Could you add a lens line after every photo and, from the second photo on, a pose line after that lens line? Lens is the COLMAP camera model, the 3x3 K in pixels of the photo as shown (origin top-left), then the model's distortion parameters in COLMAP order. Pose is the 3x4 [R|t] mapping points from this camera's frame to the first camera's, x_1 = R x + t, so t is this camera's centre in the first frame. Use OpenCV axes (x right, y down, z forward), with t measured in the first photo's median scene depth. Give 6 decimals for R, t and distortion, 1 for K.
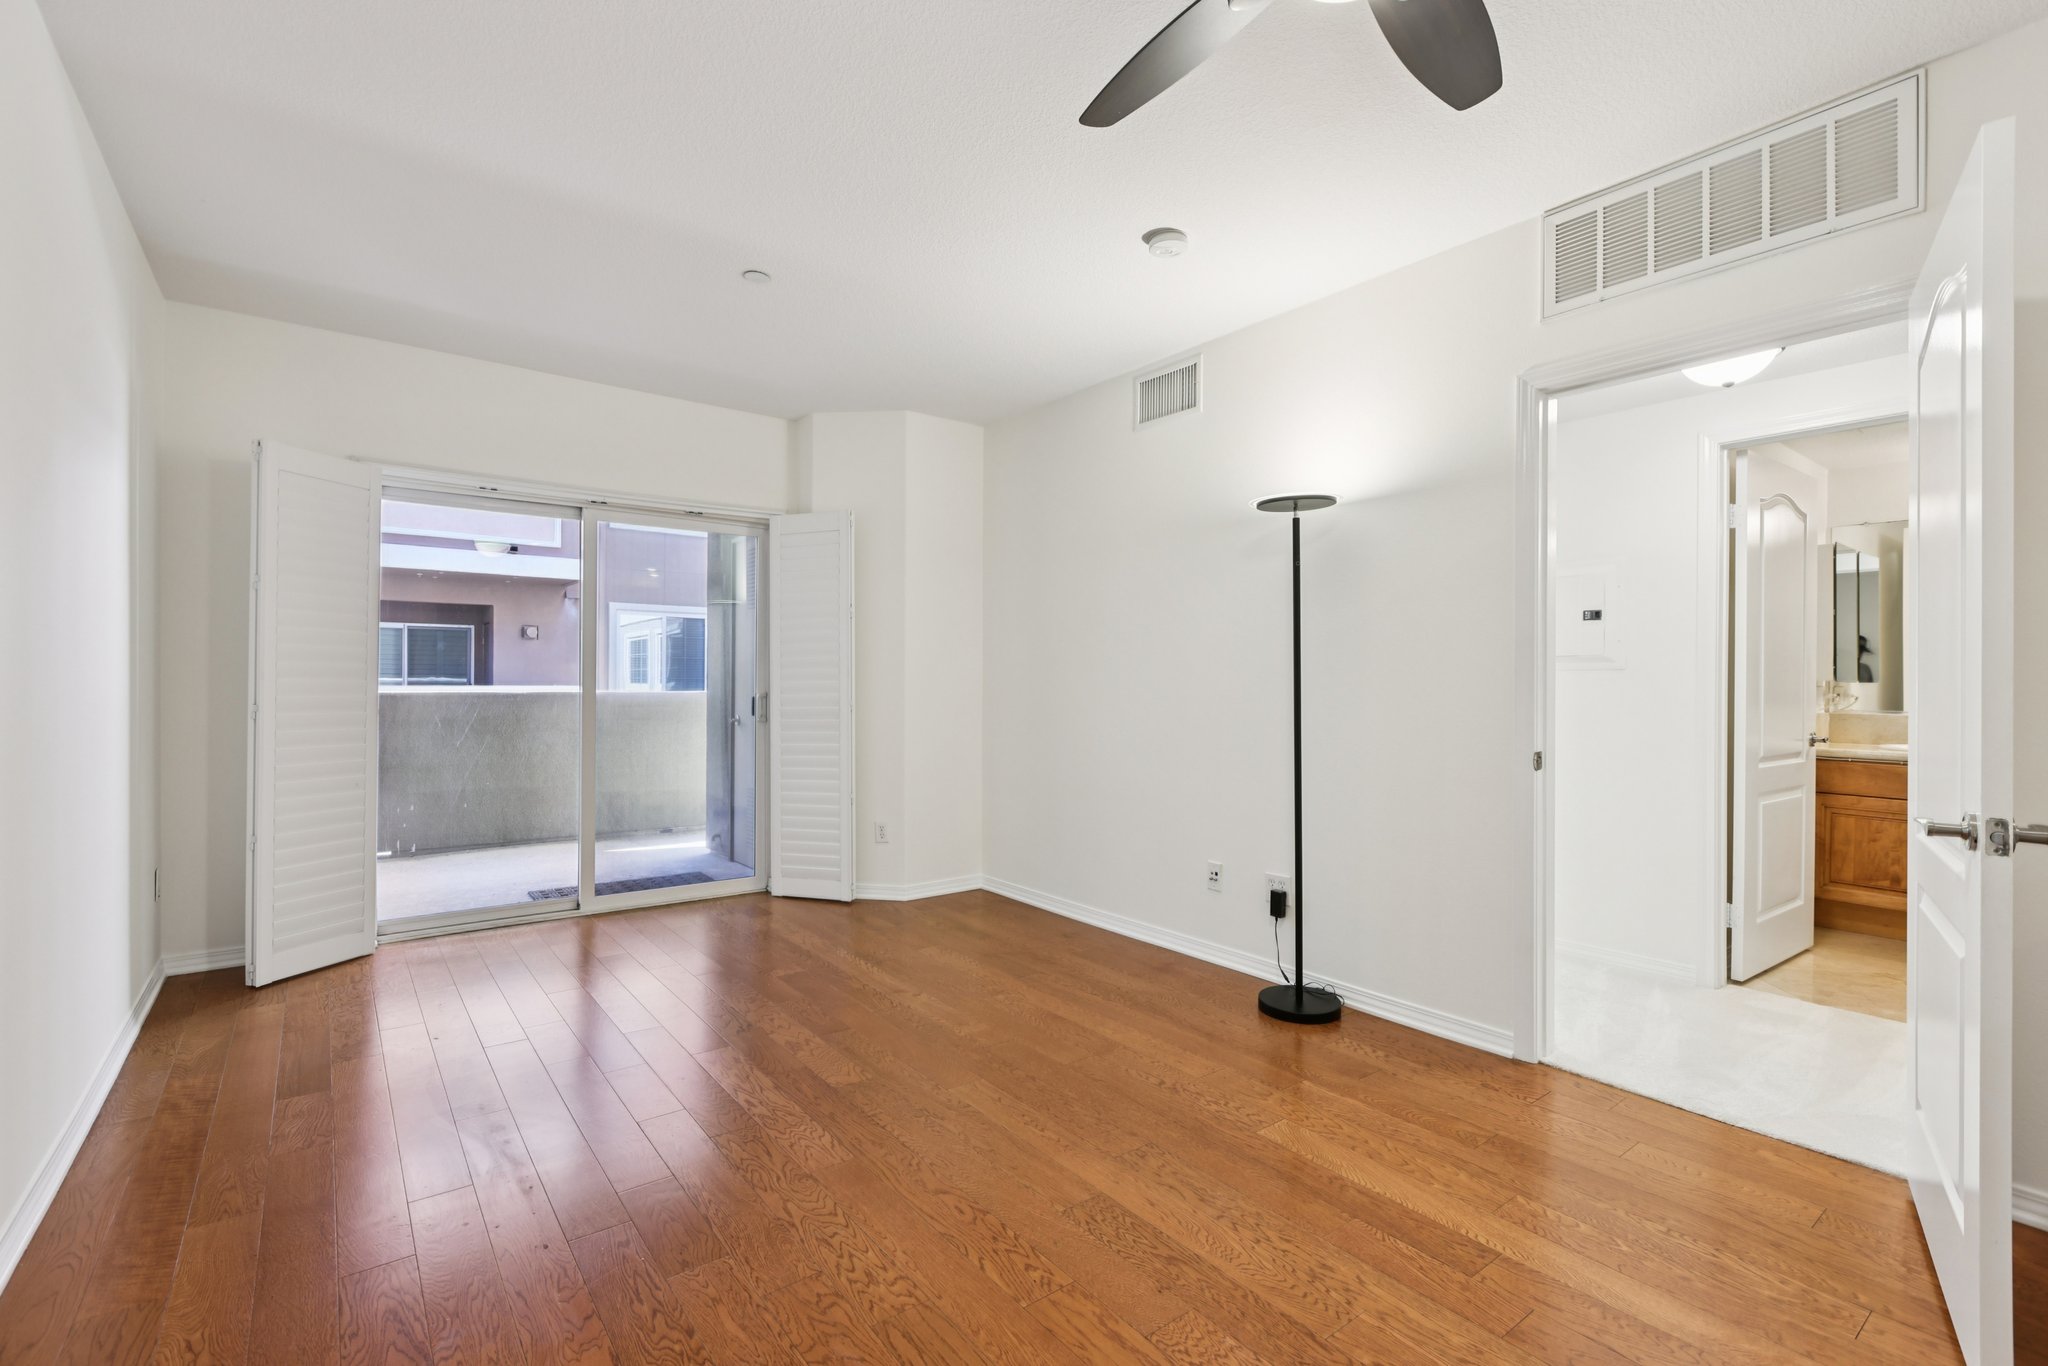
lens RADIAL K [[911.1, 0, 1016.1], [0, 911.1, 683.5], [0, 0, 1]] dist [0.000919, -0.001050]
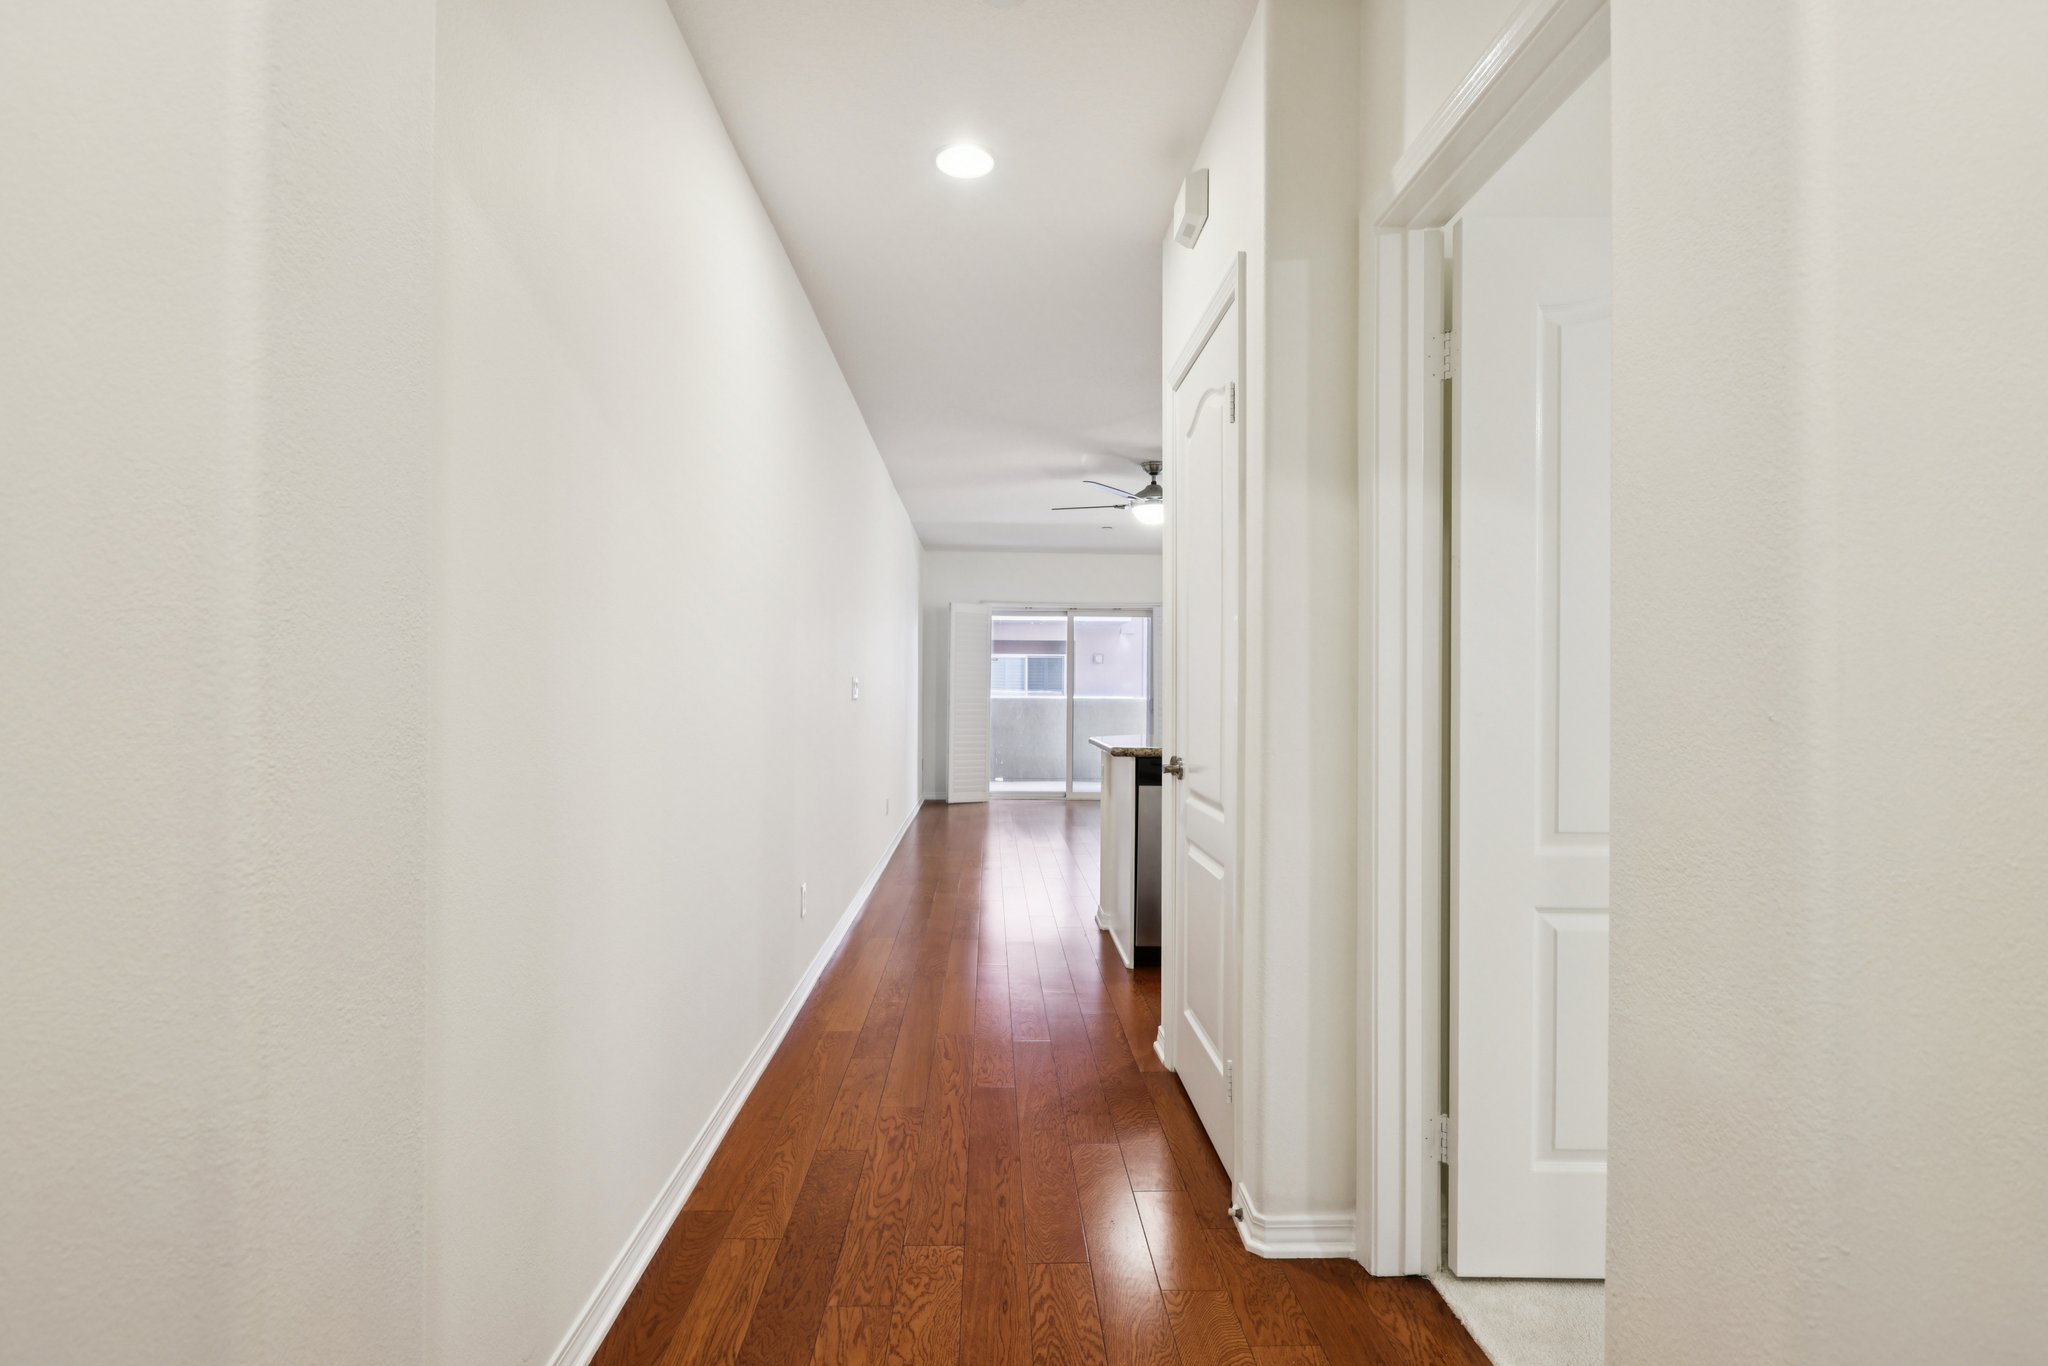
lens RADIAL K [[970.0, 0, 1015.1], [0, 970.0, 689.8], [0, 0, 1]] dist [0.000161, 0.000002]
pose [[0.811027, -0.000857, -0.585008, 0.882153], [-0.004083, 0.999966, -0.007127, 0.011390], [0.584994, 0.008169, 0.810996, -1.075653]]
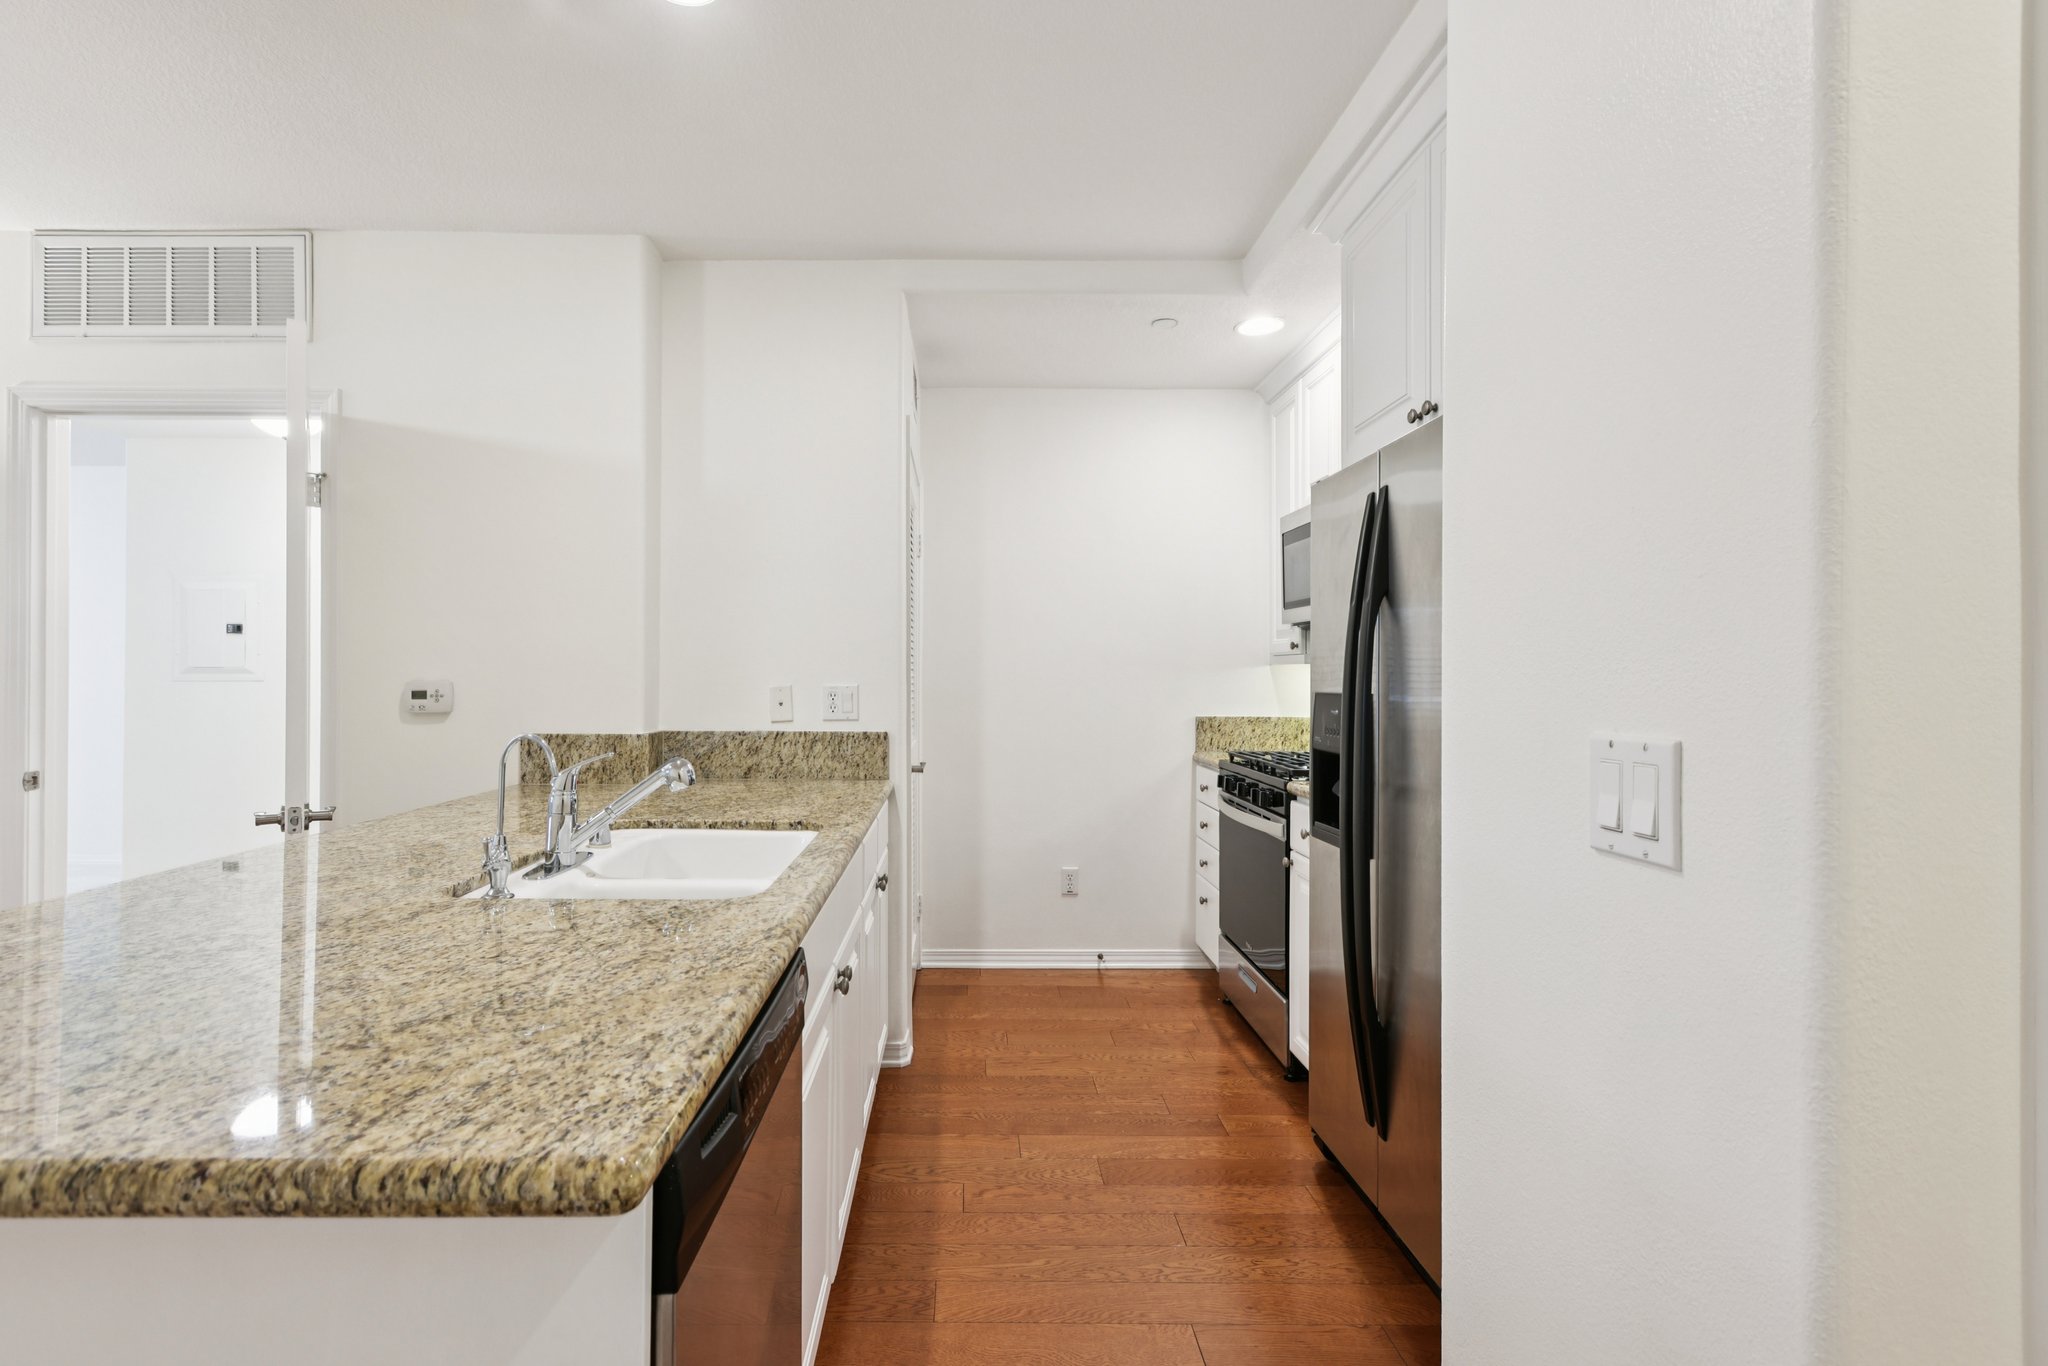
lens RADIAL K [[955.1, 0, 965.6], [0, 955.1, 670.0], [0, 0, 1]] dist [0.010550, -0.002546]
pose [[0.607231, 0.001137, 0.794525, 0.259262], [0.001847, 0.999994, -0.002843, -0.022423], [-0.794523, 0.003193, 0.607225, -0.321186]]
